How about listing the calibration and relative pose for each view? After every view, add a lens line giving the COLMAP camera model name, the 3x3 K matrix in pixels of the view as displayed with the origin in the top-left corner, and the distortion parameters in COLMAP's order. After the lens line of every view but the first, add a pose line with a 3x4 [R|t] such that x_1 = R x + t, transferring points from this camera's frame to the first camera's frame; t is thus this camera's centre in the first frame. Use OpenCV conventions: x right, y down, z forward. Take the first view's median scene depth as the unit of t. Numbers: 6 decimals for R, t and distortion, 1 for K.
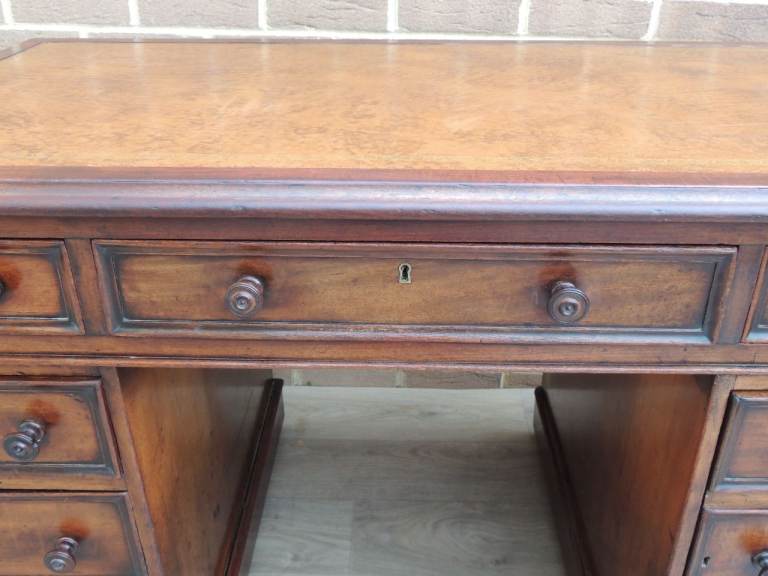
lens RADIAL K [[728.7, 0, 384.6], [0, 728.7, 291.4], [0, 0, 1]] dist [-0.026663, 0.000000]
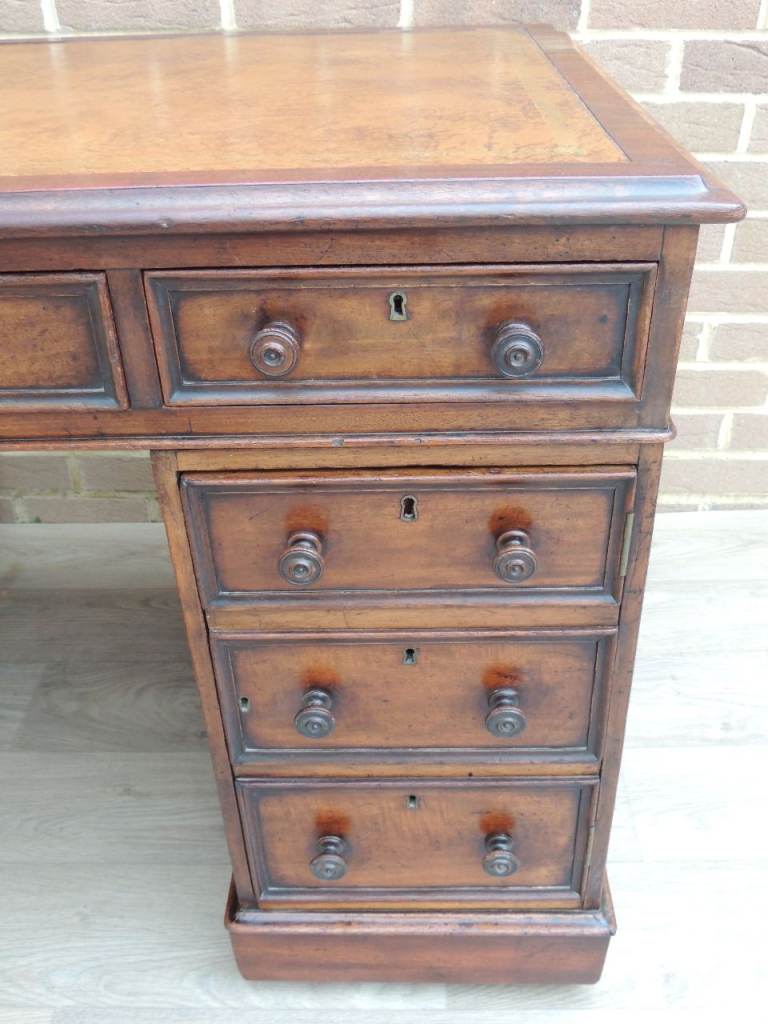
lens RADIAL K [[971.5, 0, 380.4], [0, 971.5, 514.4], [0, 0, 1]] dist [-0.026663, 0.000000]
pose [[0.999676, -0.021342, -0.013885, 0.620778], [0.022537, 0.995460, 0.092474, 0.080577], [0.011848, -0.092757, 0.995618, -0.013388]]
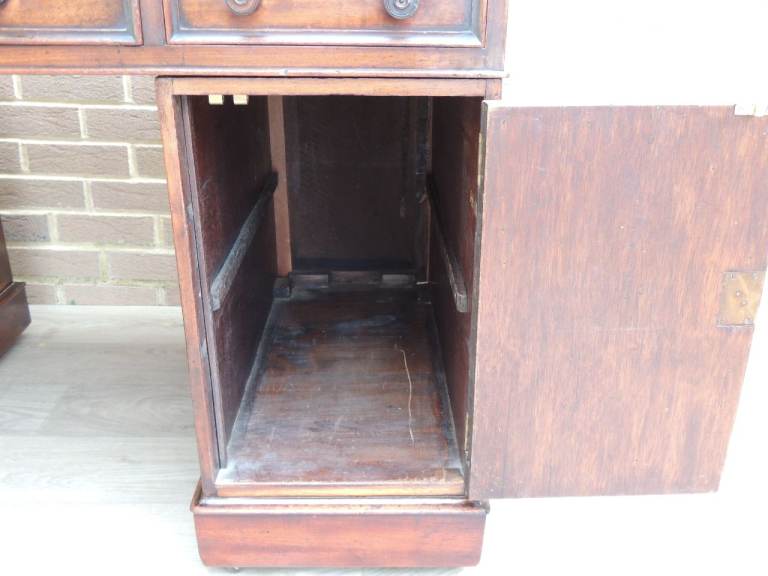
lens RADIAL K [[728.7, 0, 380.2], [0, 728.7, 284.8], [0, 0, 1]] dist [-0.026663, 0.000000]
pose [[0.999166, -0.002930, 0.040720, 0.660133], [0.006923, 0.995135, -0.098280, 0.471810], [-0.040234, 0.098480, 0.994325, -0.077511]]
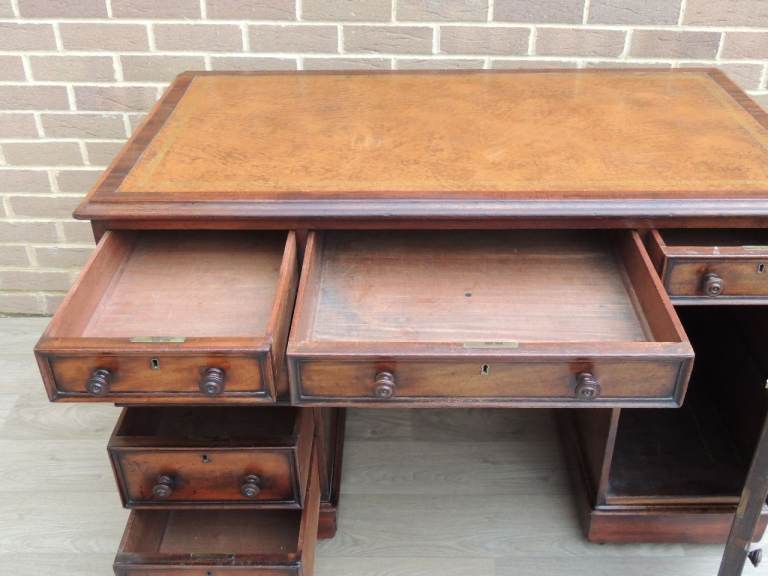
lens RADIAL K [[795.4, 0, 384.8], [0, 795.4, 288.0], [0, 0, 1]] dist [-0.033372, 0.000000]
pose [[0.999893, -0.014457, -0.002359, -0.158582], [0.014593, 0.997088, 0.074845, -0.058998], [0.001270, -0.074871, 0.997192, -0.934720]]
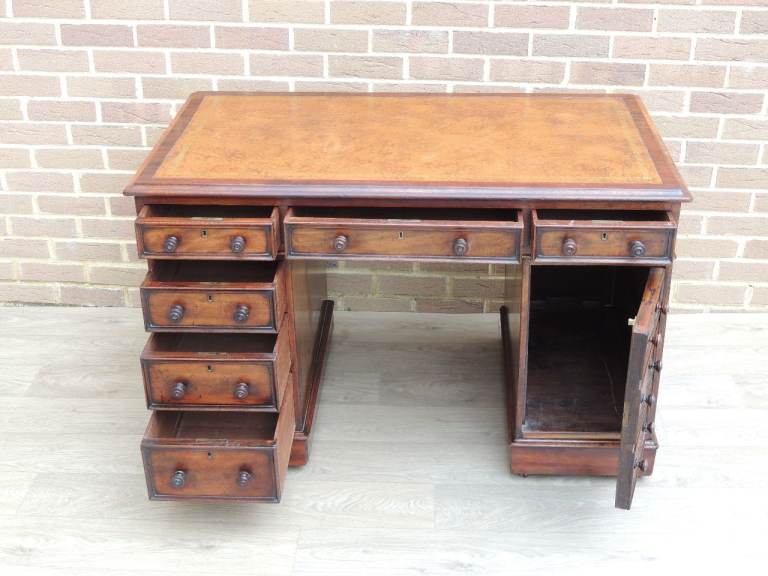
lens RADIAL K [[1046.8, 0, 384.2], [0, 1046.8, 288.6], [0, 0, 1]] dist [-0.064426, 0.000000]
pose [[0.999416, 0.004206, -0.033905, 0.078629], [-0.004109, 0.999987, 0.002938, 0.184813], [0.033916, -0.002797, 0.999421, -2.398792]]
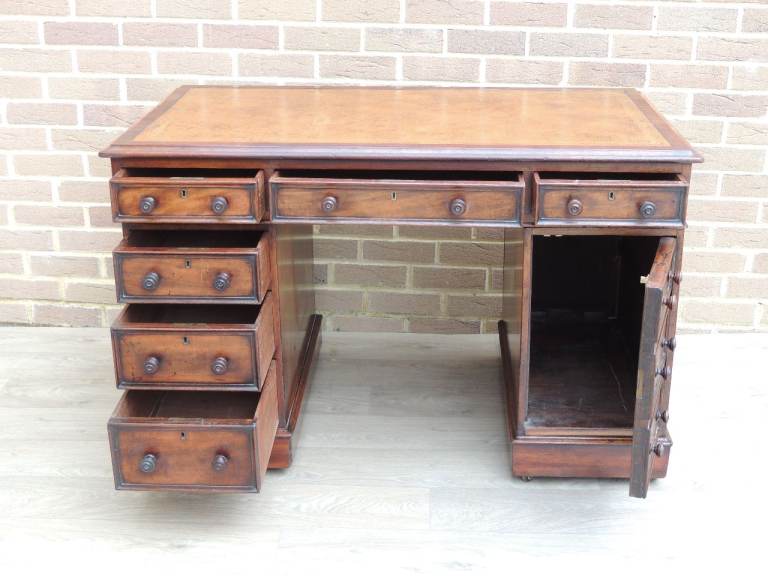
lens RADIAL K [[1046.8, 0, 384.3], [0, 1046.8, 290.8], [0, 0, 1]] dist [-0.064426, 0.000000]
pose [[0.999663, 0.005837, -0.025296, 0.069986], [-0.008649, 0.993611, -0.112524, 0.628179], [0.024478, 0.112705, 0.993327, -2.144156]]
